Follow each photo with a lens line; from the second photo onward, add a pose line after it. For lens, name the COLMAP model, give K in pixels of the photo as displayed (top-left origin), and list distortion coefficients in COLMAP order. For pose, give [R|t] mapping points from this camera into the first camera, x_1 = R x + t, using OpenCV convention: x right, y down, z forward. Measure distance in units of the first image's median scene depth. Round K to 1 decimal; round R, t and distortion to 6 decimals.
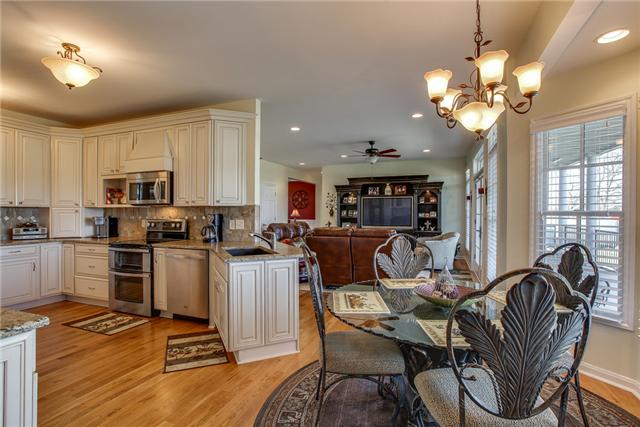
lens RADIAL K [[326.0, 0, 320.9], [0, 326.0, 212.2], [0, 0, 1]] dist [-0.006327, 0.002297]
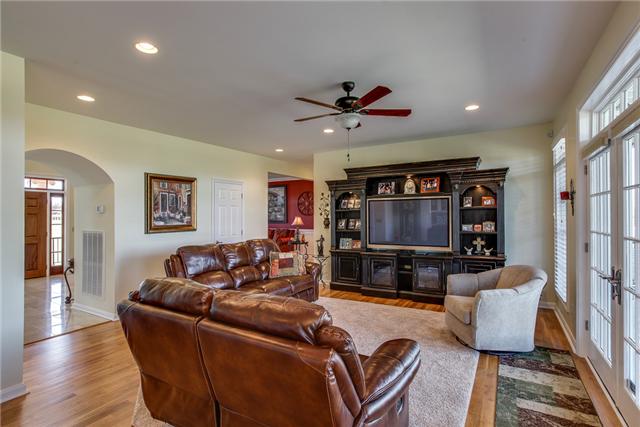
lens RADIAL K [[326.0, 0, 315.0], [0, 326.0, 213.0], [0, 0, 1]] dist [-0.006327, 0.002297]
pose [[0.985001, -0.010039, -0.172257, 0.117420], [0.008867, 0.999932, -0.007569, -0.012465], [0.172322, 0.005928, 0.985023, 0.317264]]
